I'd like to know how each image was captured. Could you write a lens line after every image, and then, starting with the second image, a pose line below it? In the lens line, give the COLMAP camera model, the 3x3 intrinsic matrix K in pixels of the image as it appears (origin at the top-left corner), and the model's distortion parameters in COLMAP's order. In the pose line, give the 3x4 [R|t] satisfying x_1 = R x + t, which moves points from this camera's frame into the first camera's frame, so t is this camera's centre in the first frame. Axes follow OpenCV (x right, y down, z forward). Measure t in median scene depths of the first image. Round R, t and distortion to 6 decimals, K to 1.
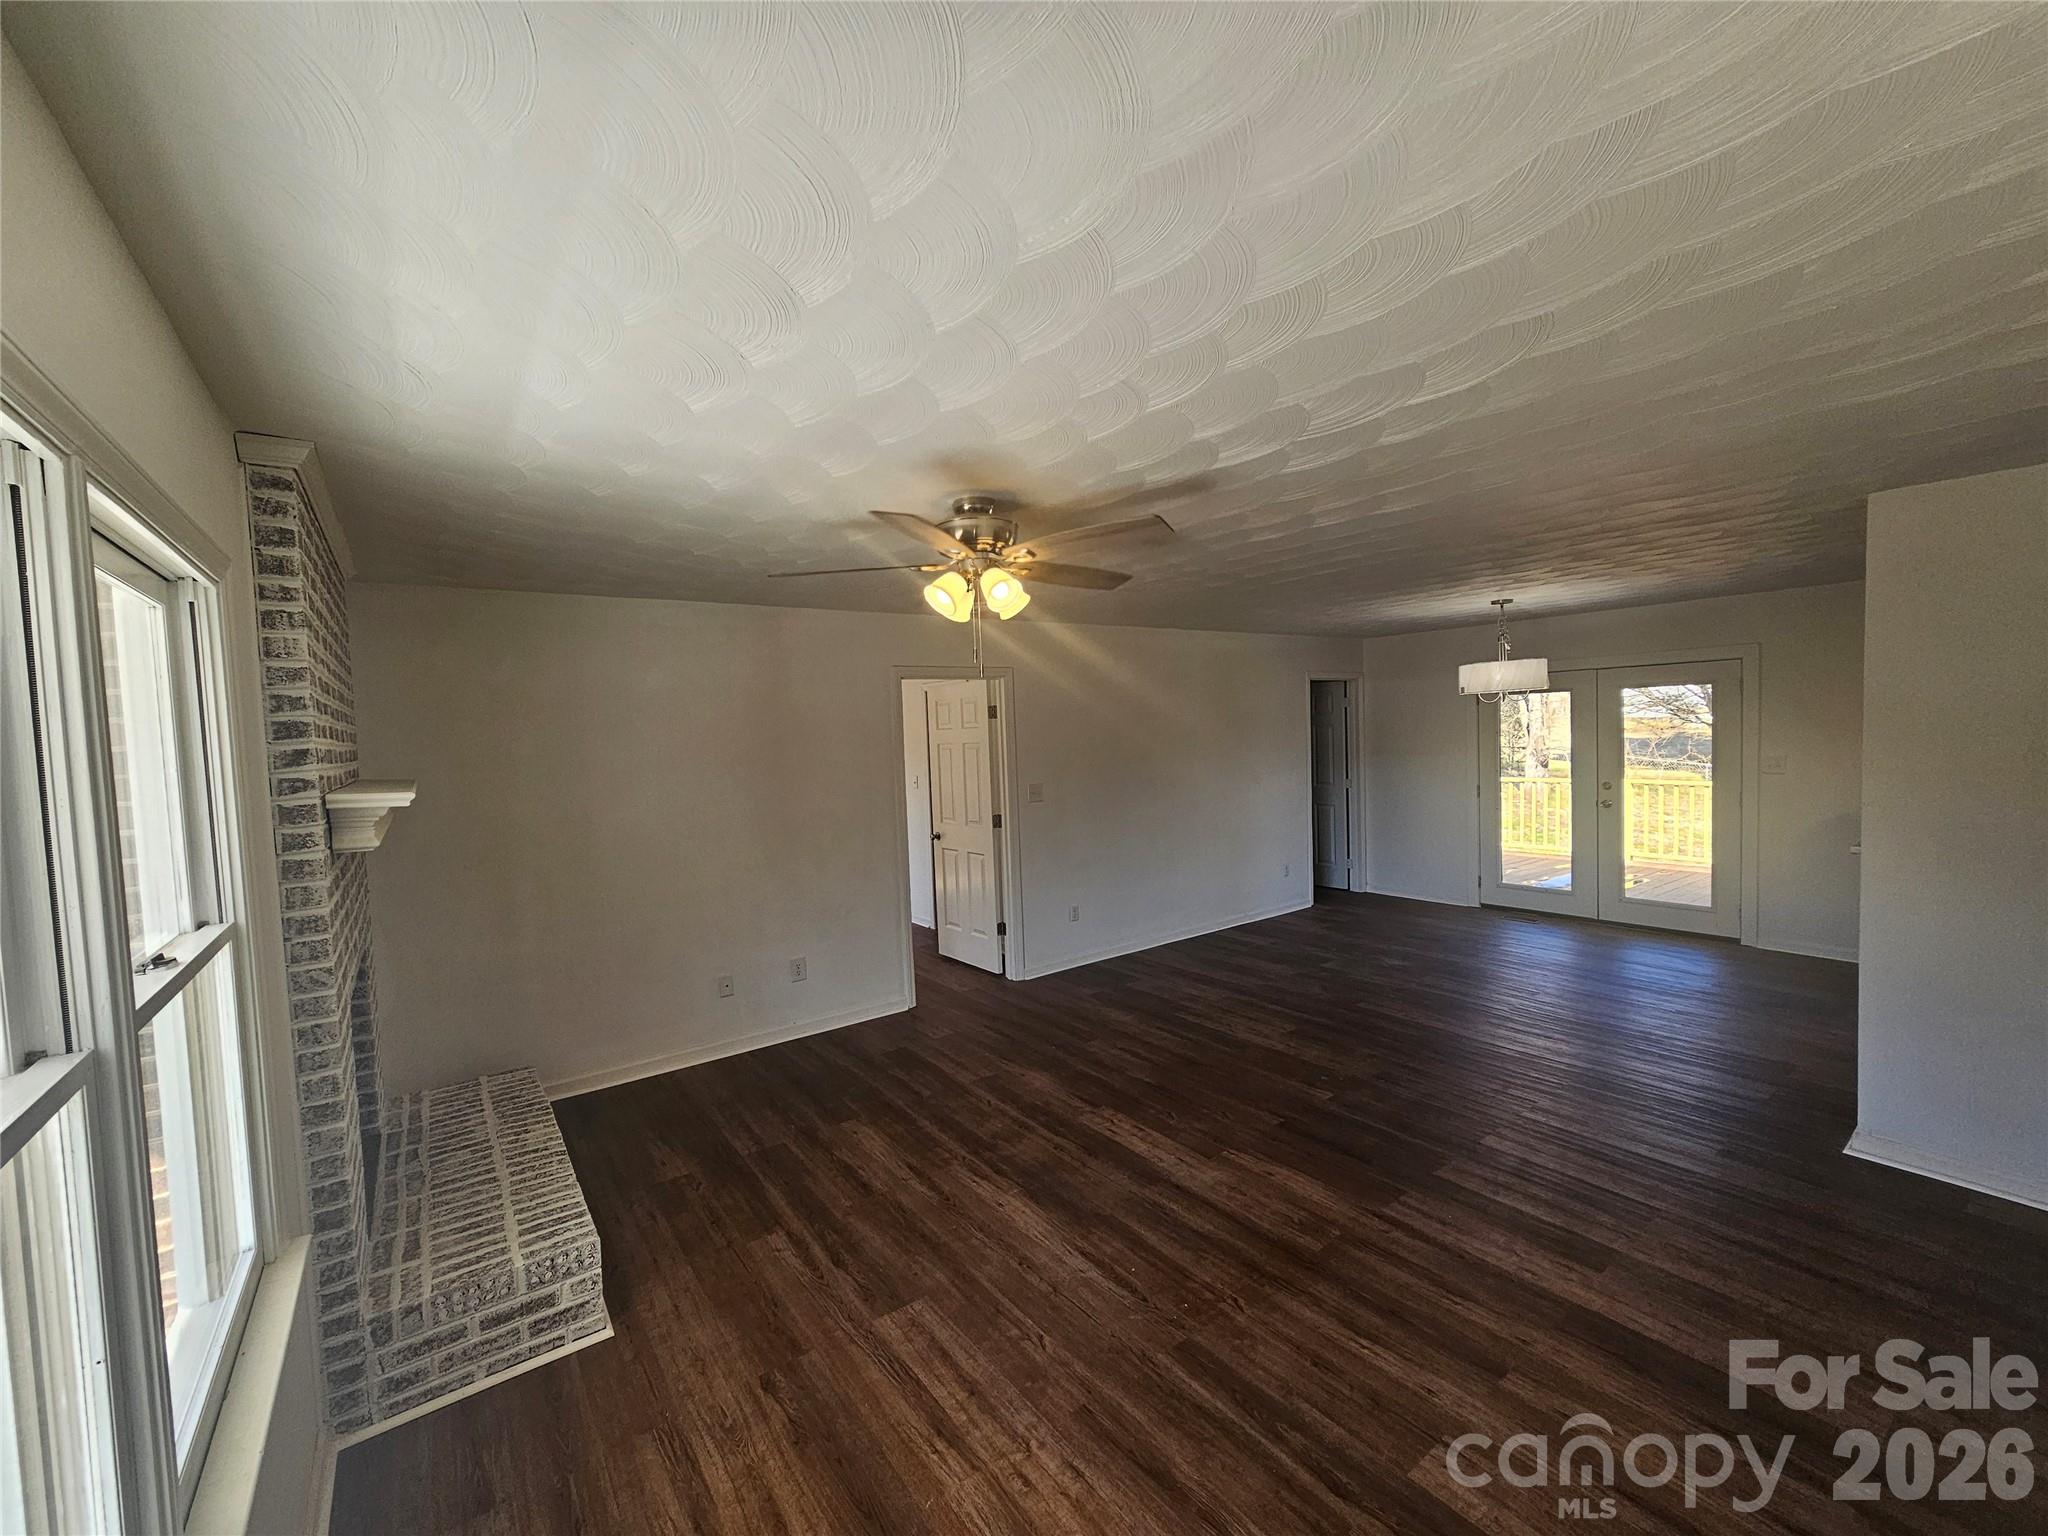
lens RADIAL K [[835.6, 0, 1030.0], [0, 835.6, 770.5], [0, 0, 1]] dist [-0.001334, -0.000056]
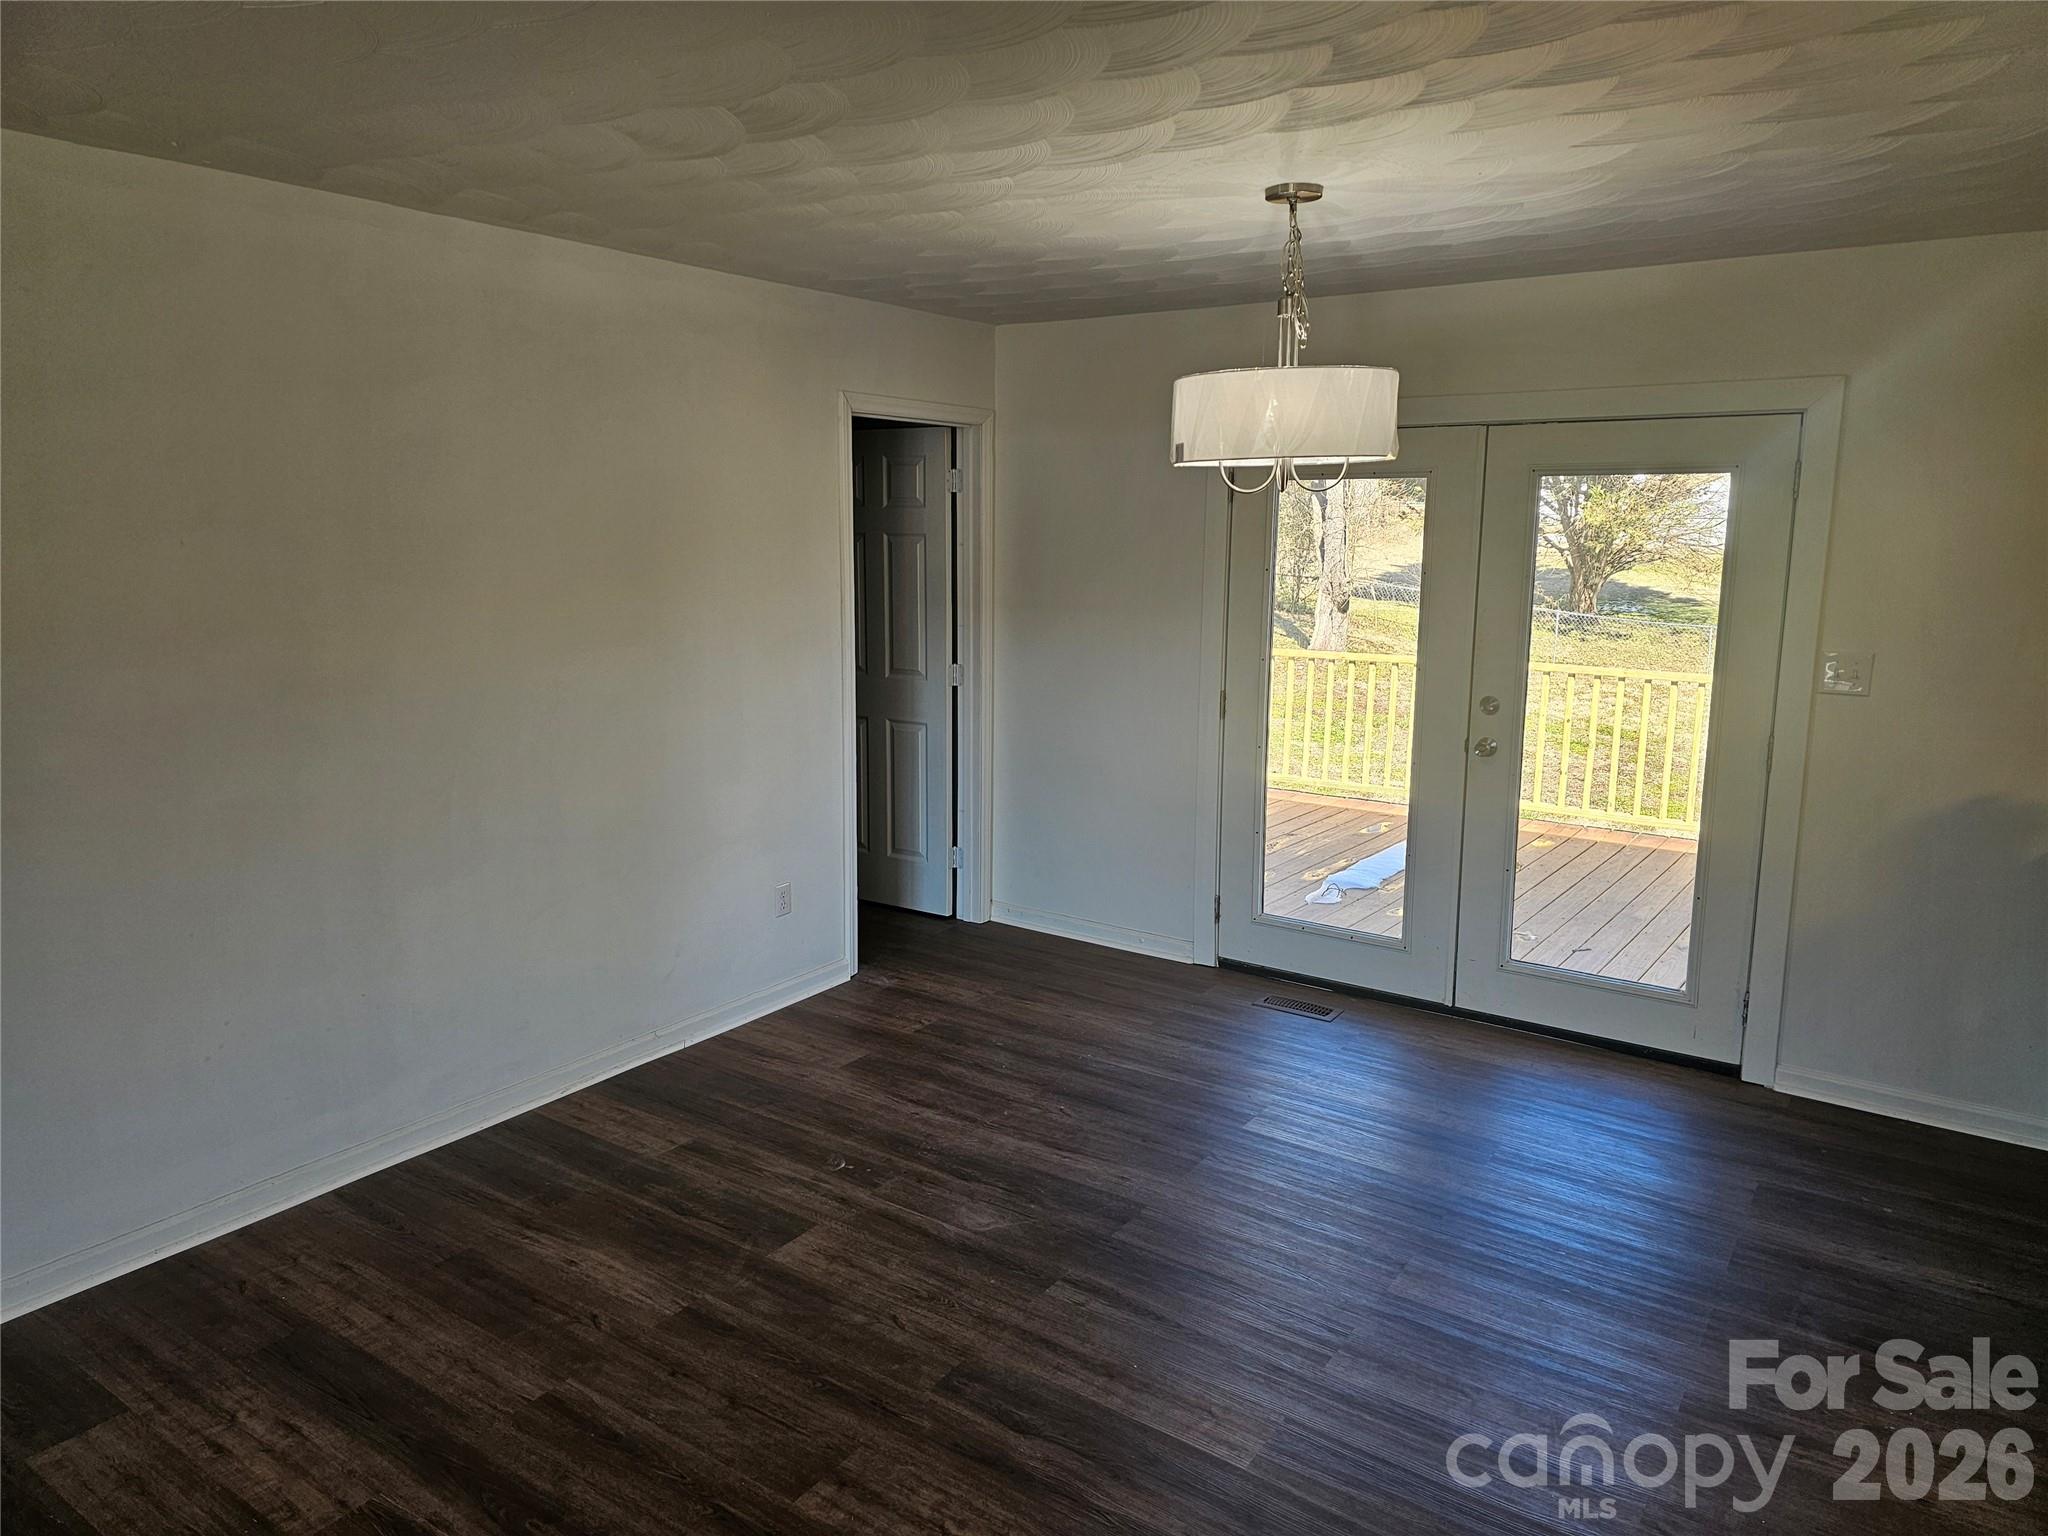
lens RADIAL K [[1384.9, 0, 1019.3], [0, 1384.9, 767.9], [0, 0, 1]] dist [0.004046, 0.000655]
pose [[0.946633, -0.017646, 0.321830, 0.261554], [-0.022414, 0.992479, 0.120347, -0.032439], [-0.321533, -0.121138, 0.939118, 0.455514]]
